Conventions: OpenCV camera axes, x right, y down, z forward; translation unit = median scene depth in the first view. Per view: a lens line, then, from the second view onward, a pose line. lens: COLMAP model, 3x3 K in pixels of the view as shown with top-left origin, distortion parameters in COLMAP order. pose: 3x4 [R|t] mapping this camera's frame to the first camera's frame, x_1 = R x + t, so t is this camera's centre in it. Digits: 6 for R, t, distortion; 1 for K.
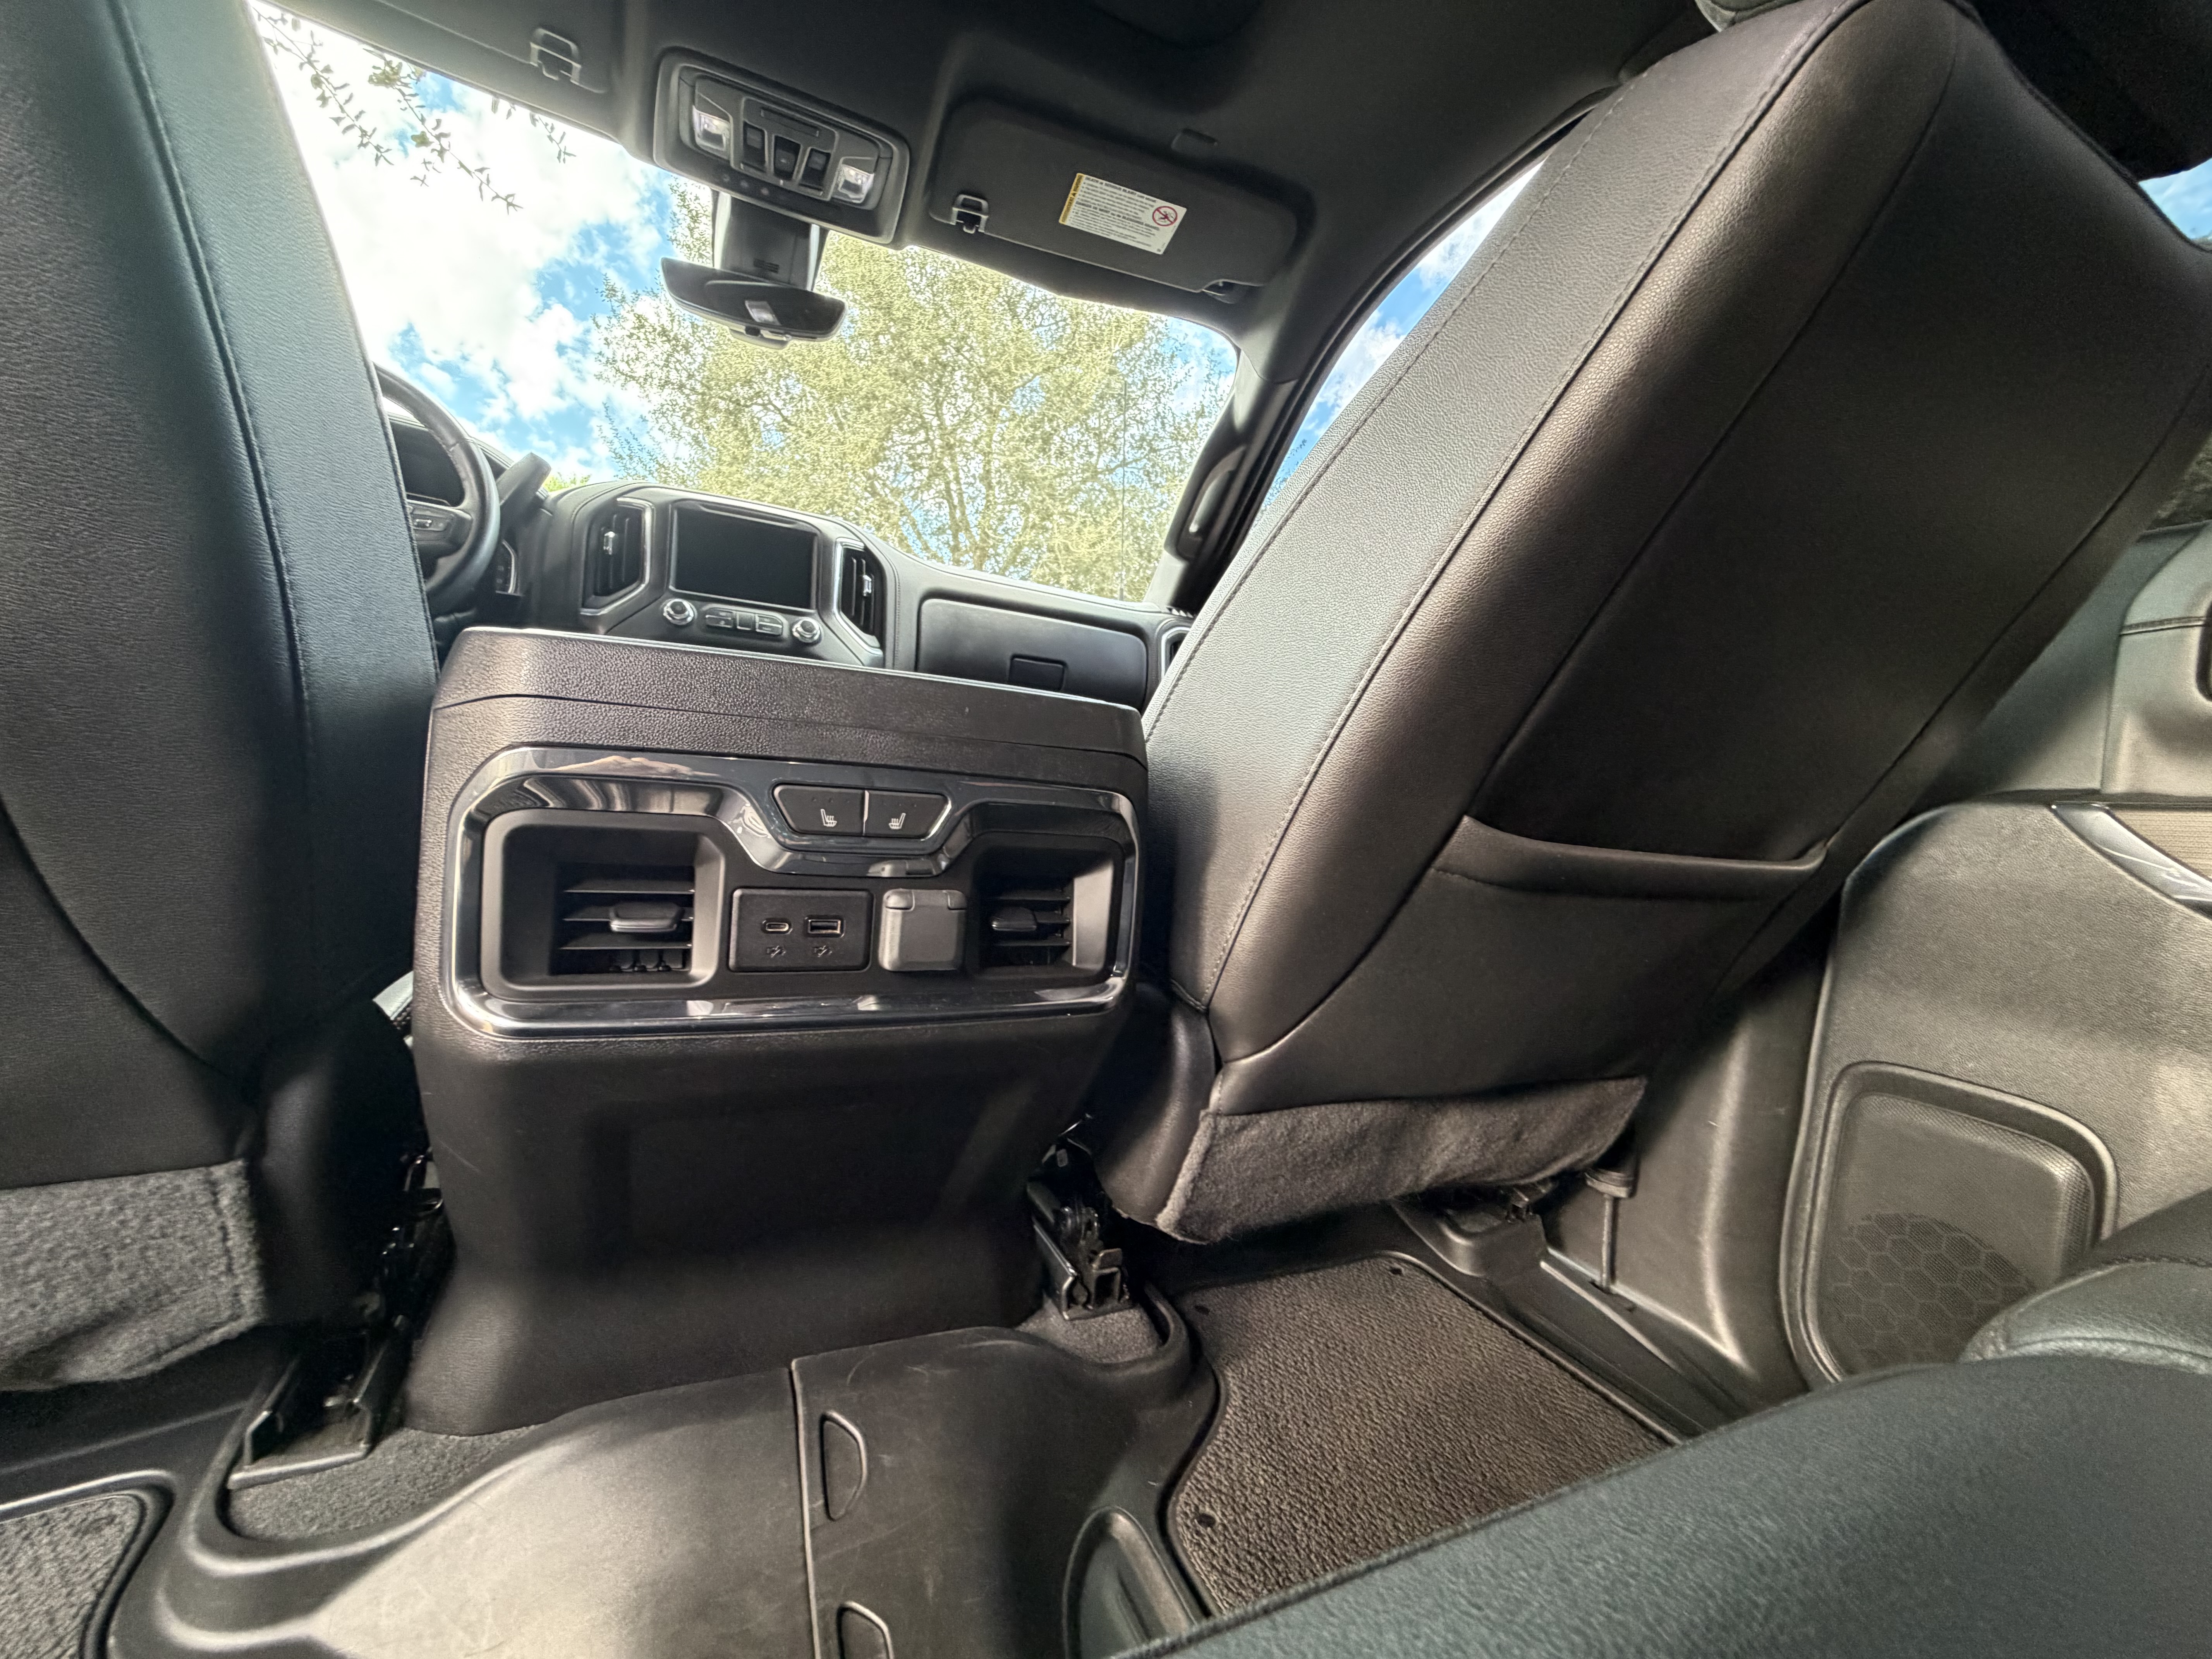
lens RADIAL K [[883.2, 0, 1100.3], [0, 883.2, 832.7], [0, 0, 1]] dist [0.000276, -0.000627]
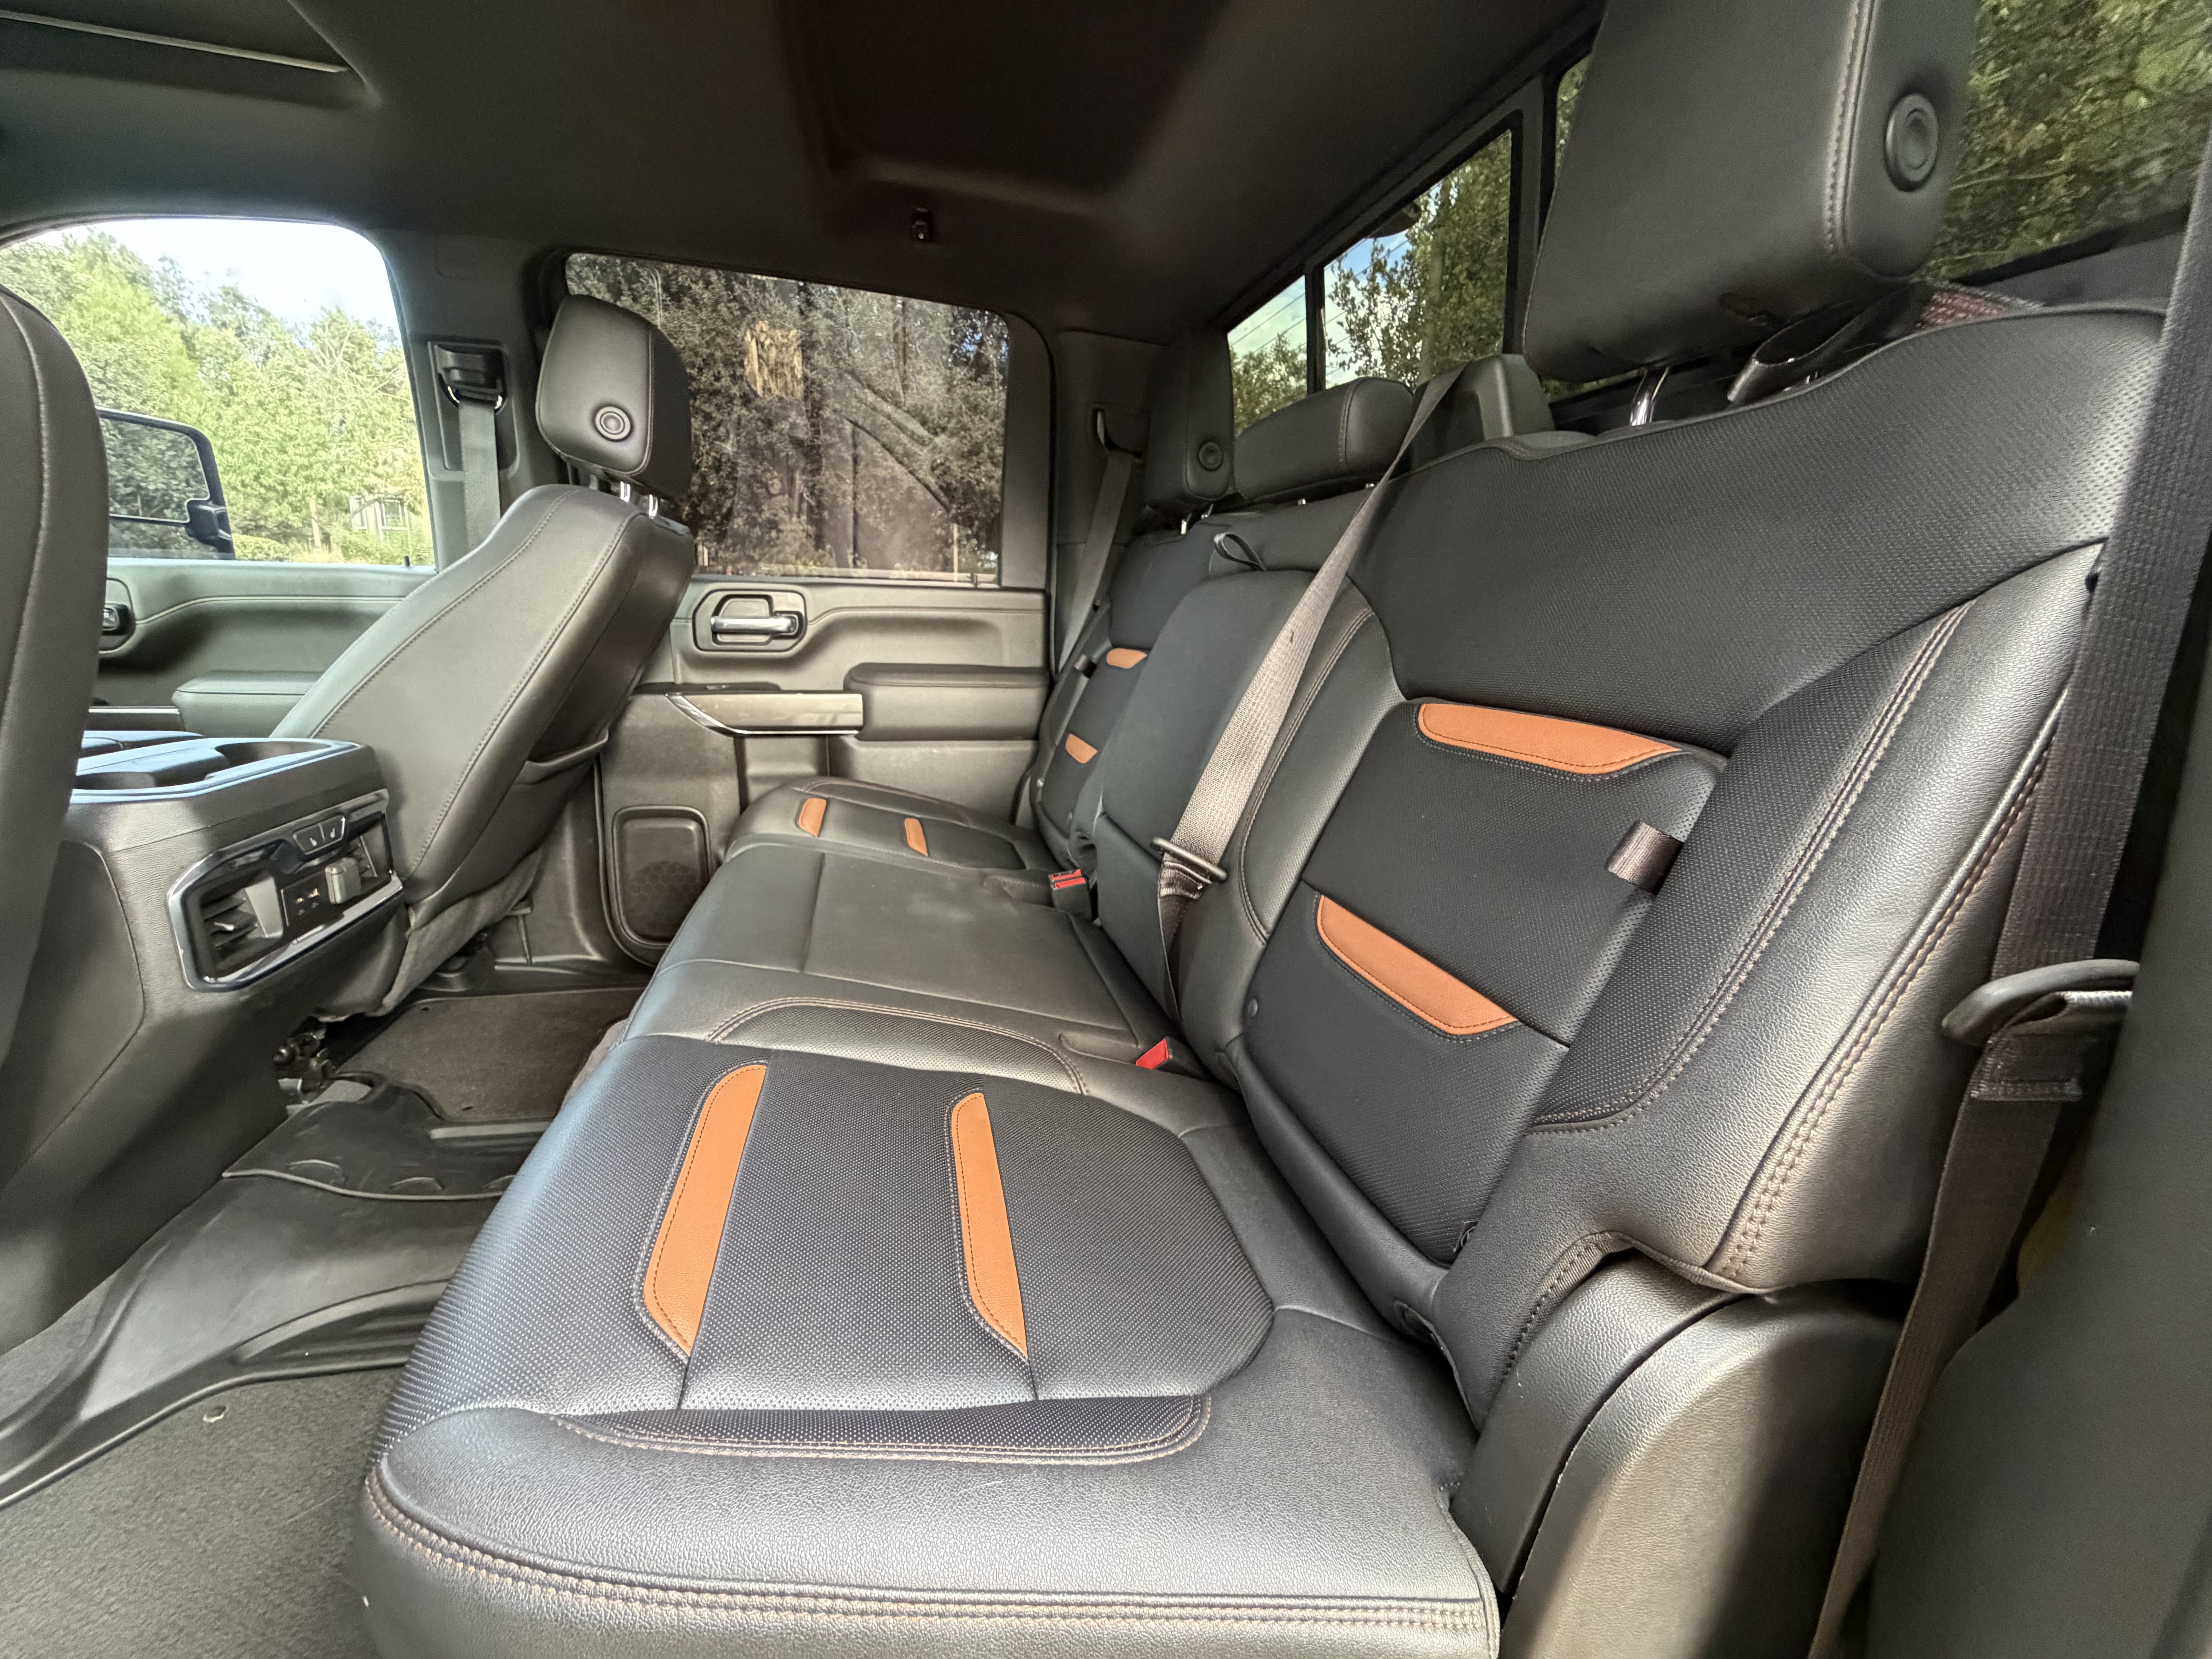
lens RADIAL K [[883.2, 0, 1102.2], [0, 883.2, 831.9], [0, 0, 1]] dist [0.000276, -0.000627]
pose [[0.206261, -0.303791, 0.930144, -1.105352], [0.037208, 0.952332, 0.302787, -0.355852], [-0.977789, -0.027845, 0.207733, -0.745069]]
